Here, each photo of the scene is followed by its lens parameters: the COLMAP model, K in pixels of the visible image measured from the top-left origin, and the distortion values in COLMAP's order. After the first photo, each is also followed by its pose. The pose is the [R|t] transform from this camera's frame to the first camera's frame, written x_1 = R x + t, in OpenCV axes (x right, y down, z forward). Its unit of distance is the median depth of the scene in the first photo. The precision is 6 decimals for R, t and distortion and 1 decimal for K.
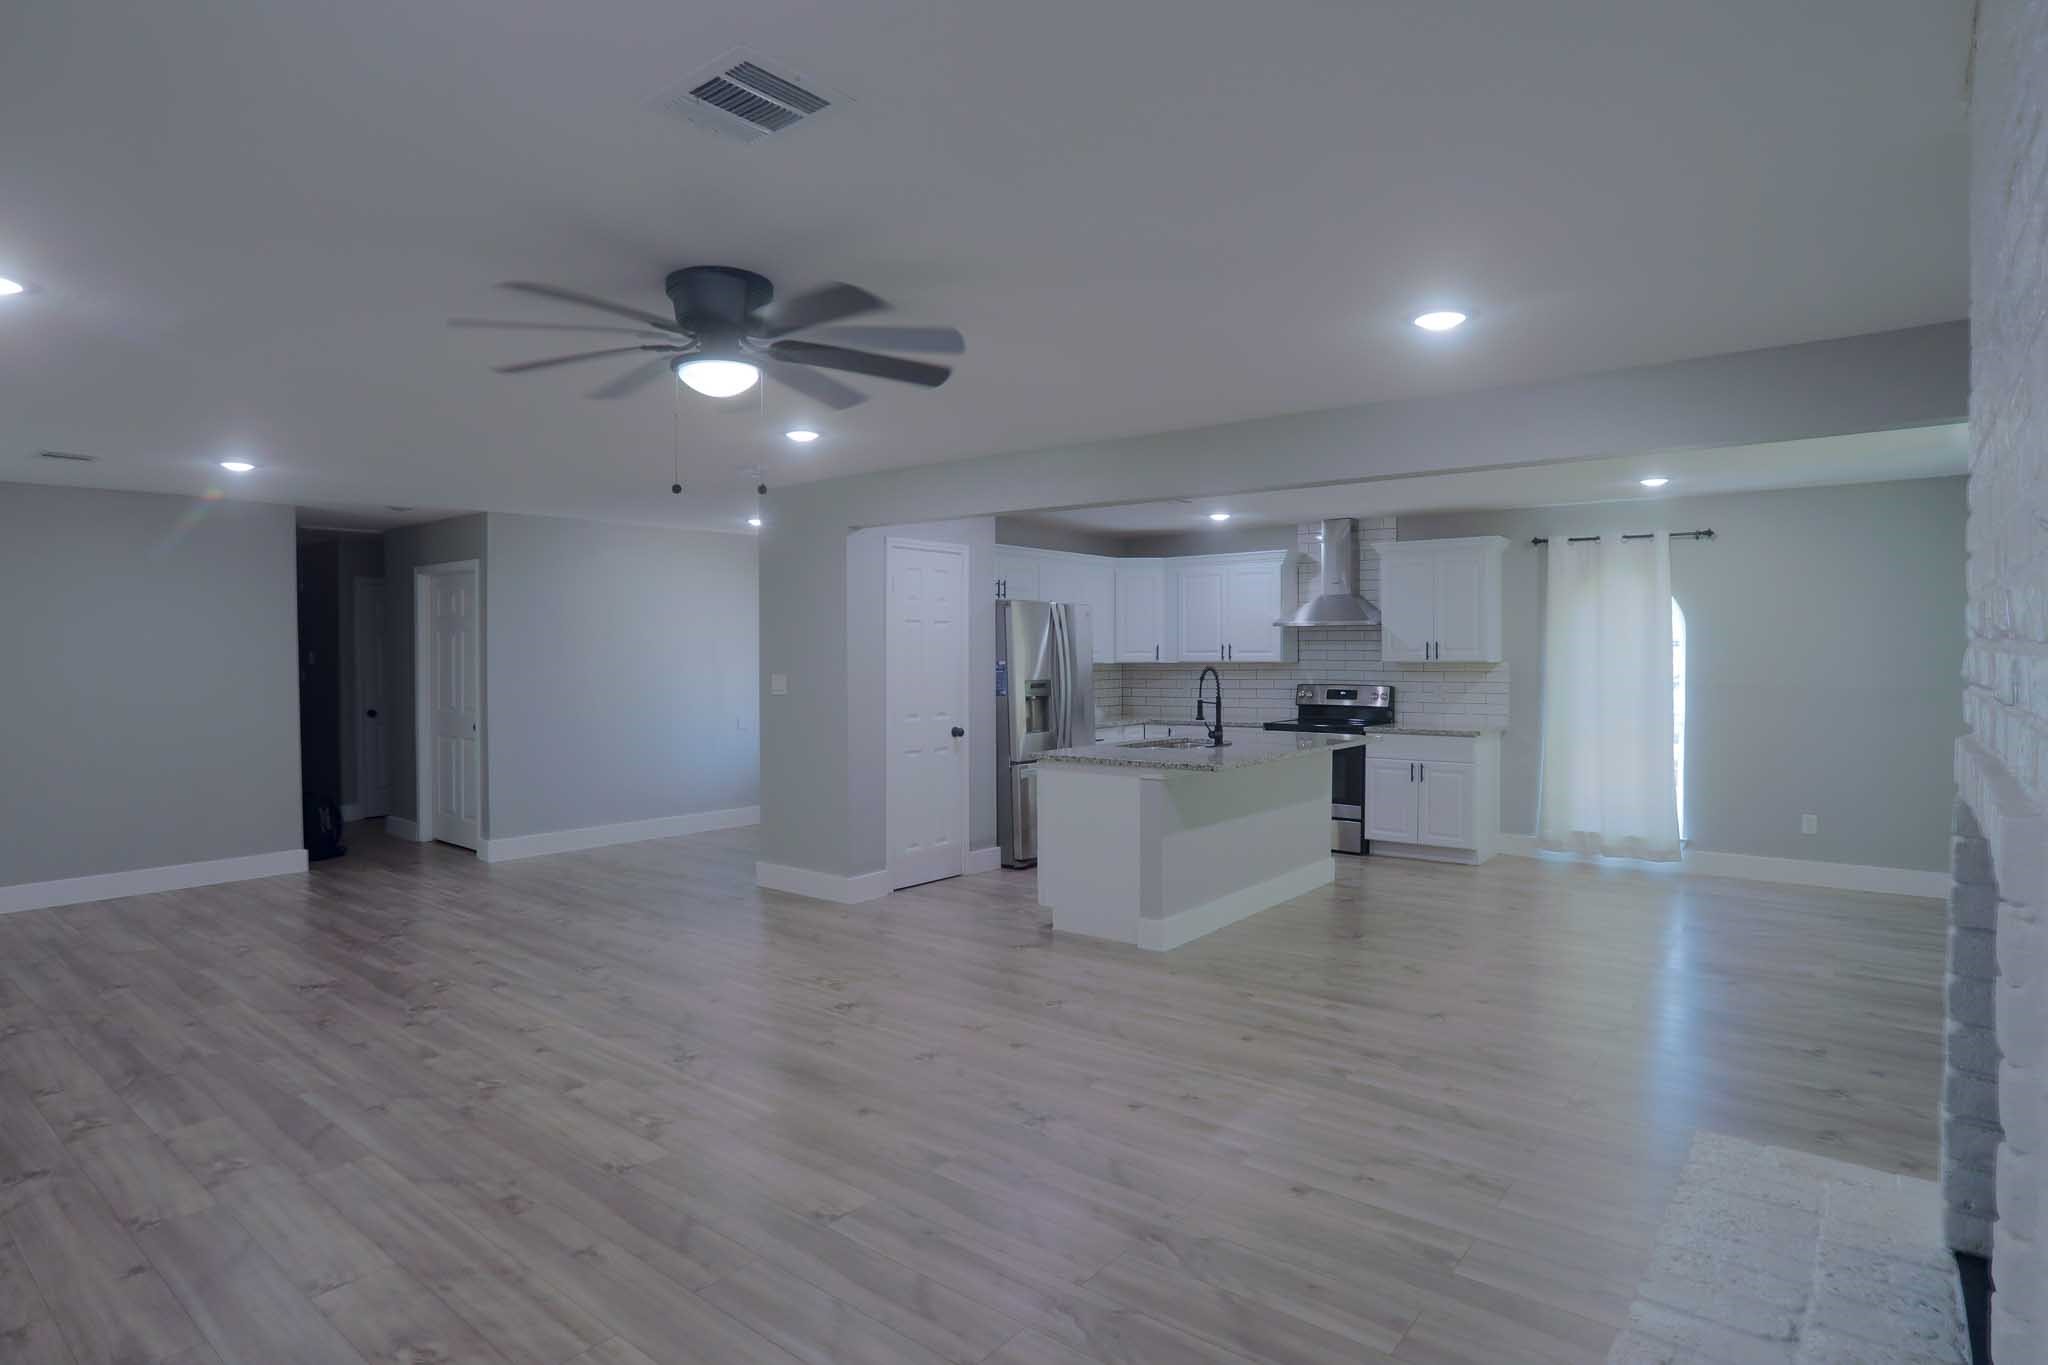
lens RADIAL K [[1094.9, 0, 1020.9], [0, 1094.9, 675.3], [0, 0, 1]] dist [-0.074974, 0.041559]
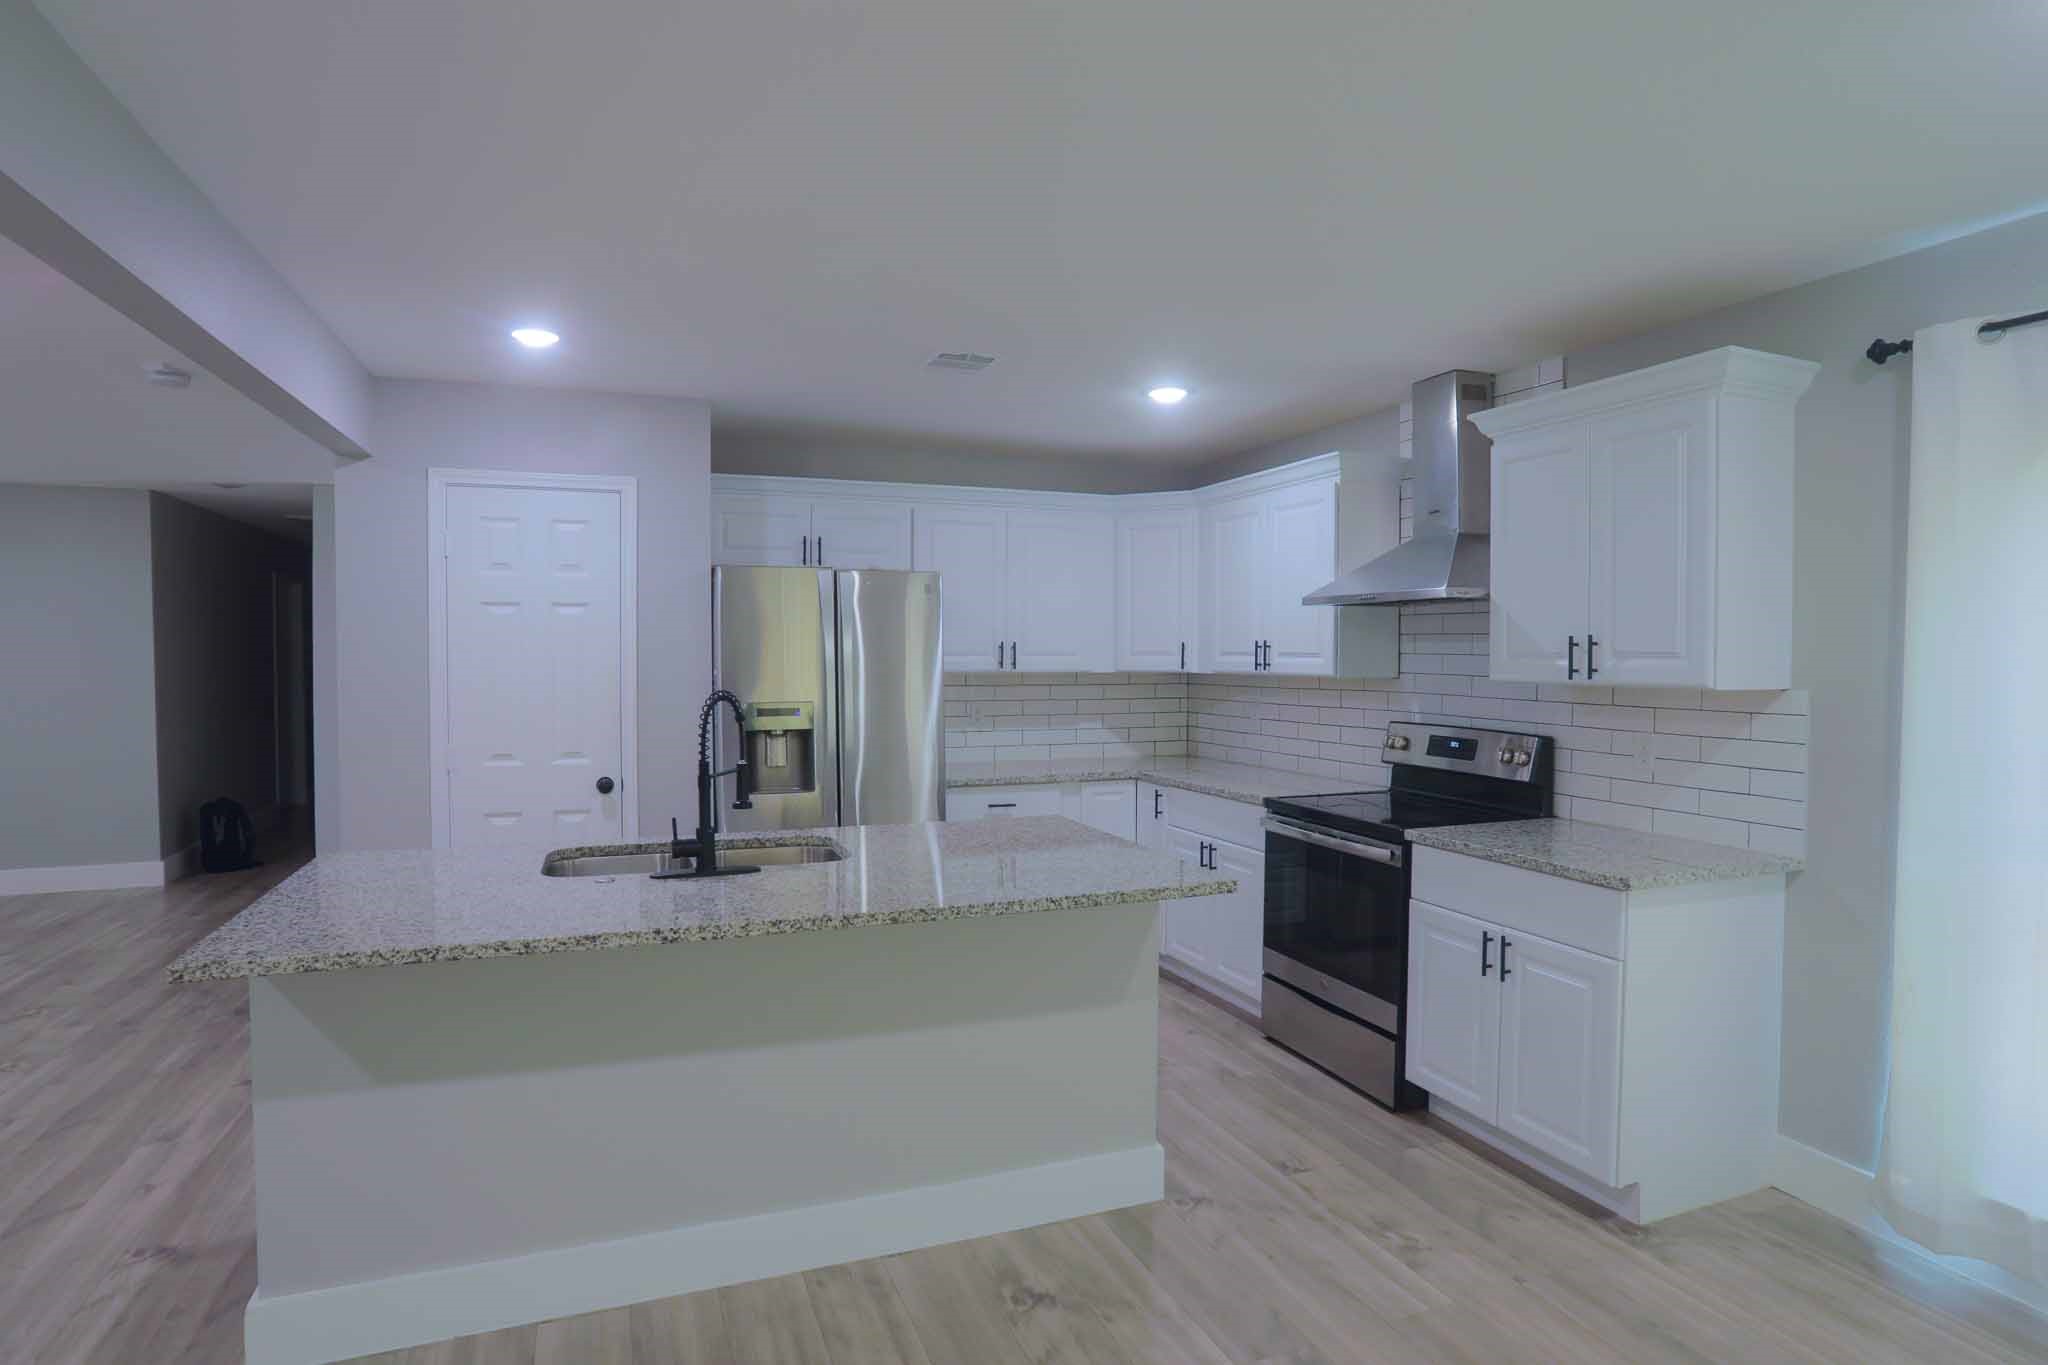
lens RADIAL K [[1094.9, 0, 1020.9], [0, 1094.9, 675.3], [0, 0, 1]] dist [-0.074974, 0.041559]
pose [[0.861795, 0.017462, -0.506956, 0.415379], [-0.015092, 0.999848, 0.008783, -0.016809], [0.507032, 0.000082, 0.861927, 0.559334]]
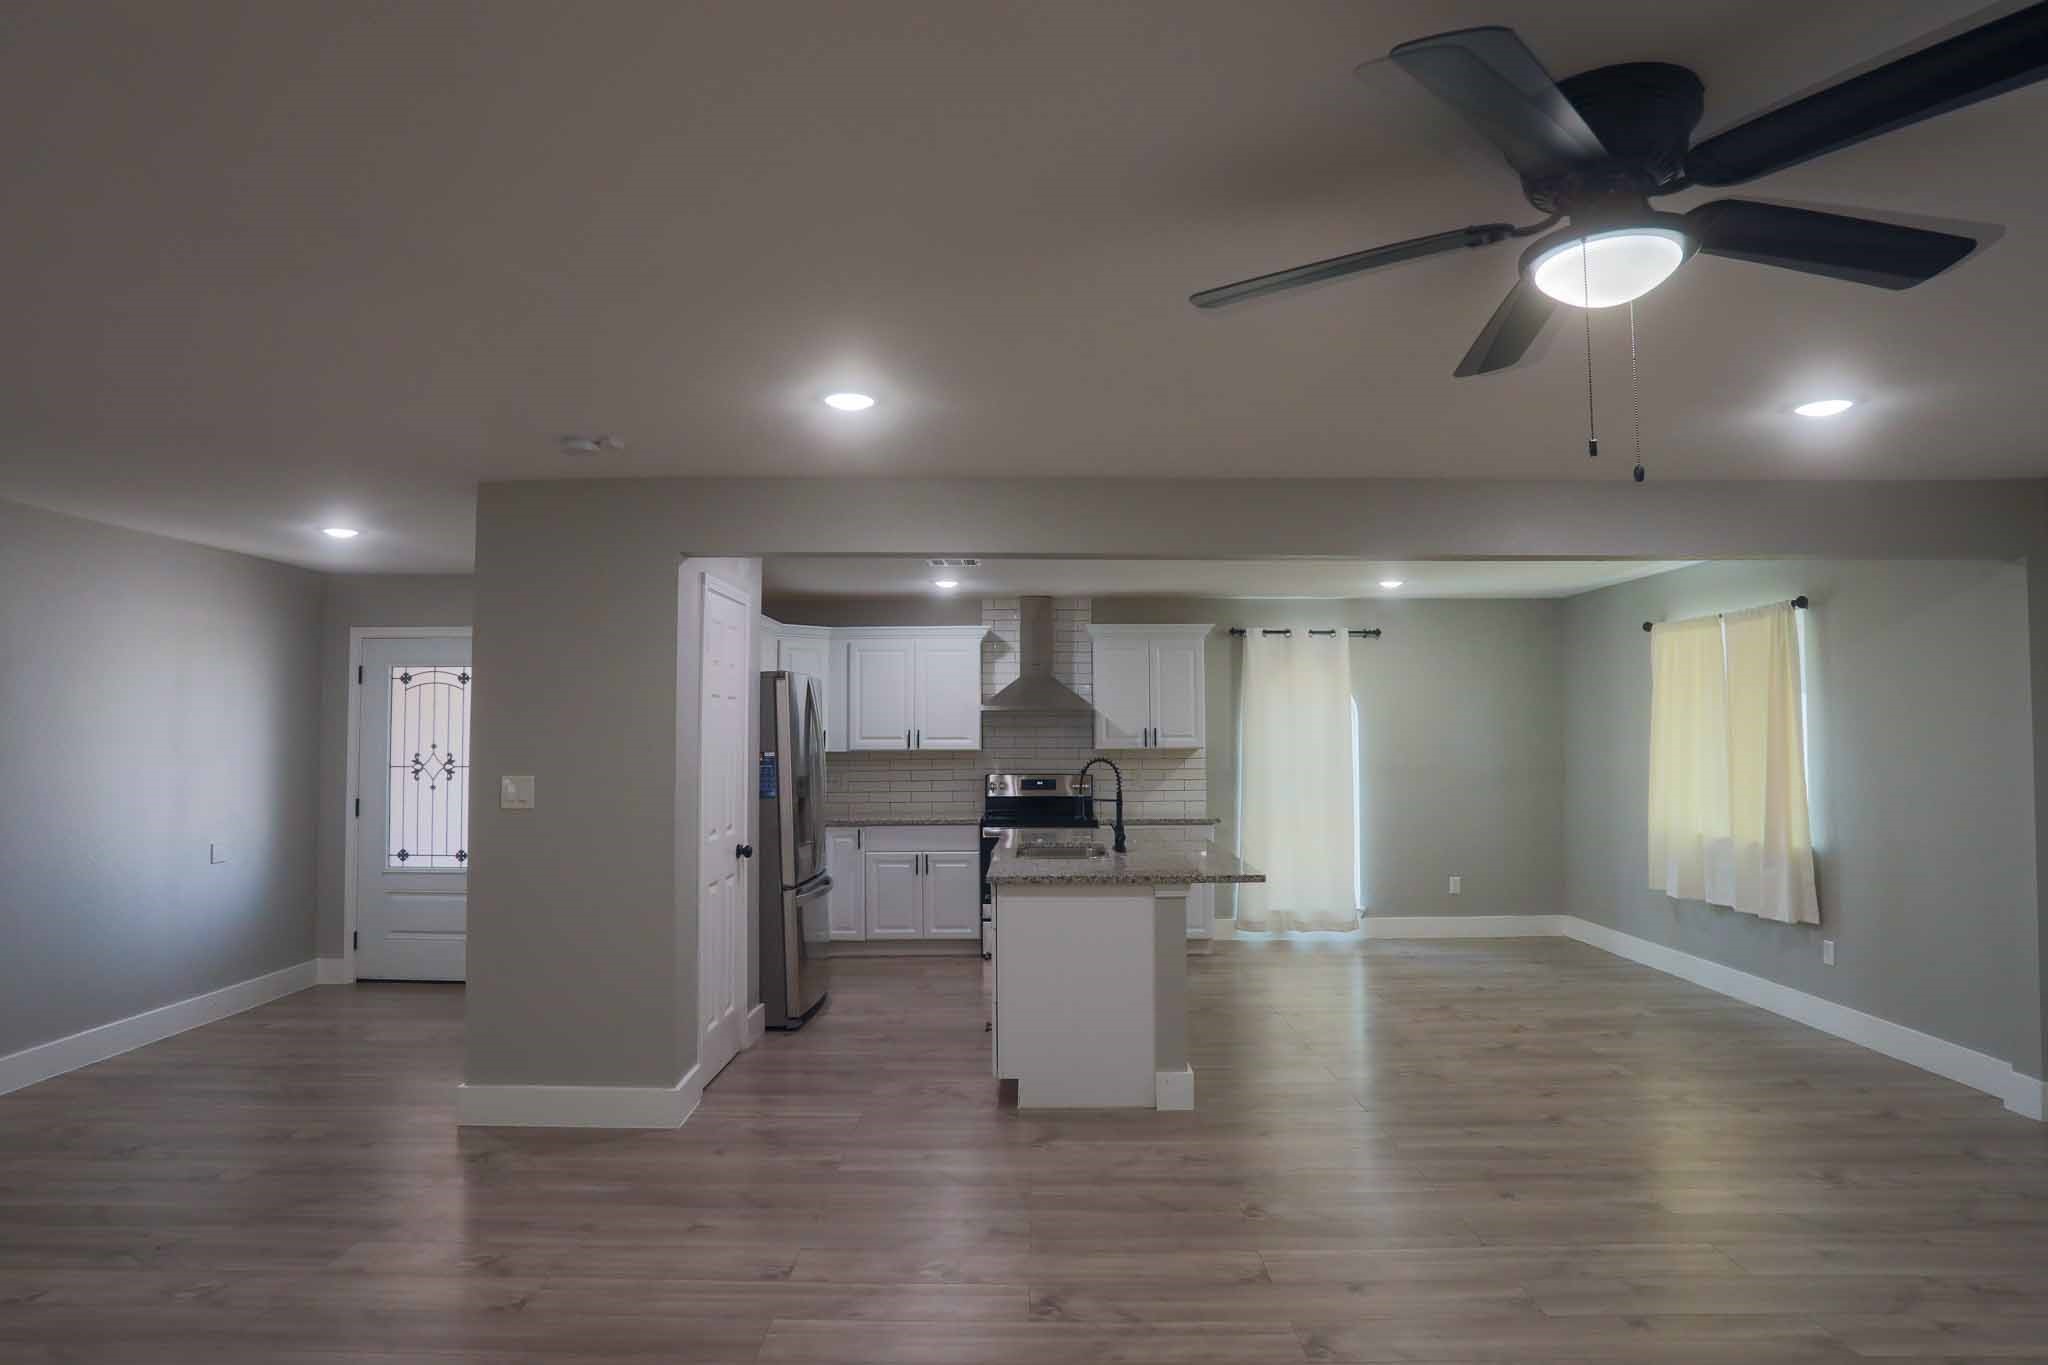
lens RADIAL K [[1115.2, 0, 1012.9], [0, 1115.2, 712.9], [0, 0, 1]] dist [-0.024242, 0.001953]
pose [[0.790414, 0.013533, 0.612424, -0.343187], [0.012735, 0.999177, -0.038515, -0.008023], [-0.612441, 0.038242, 0.789591, 0.290575]]
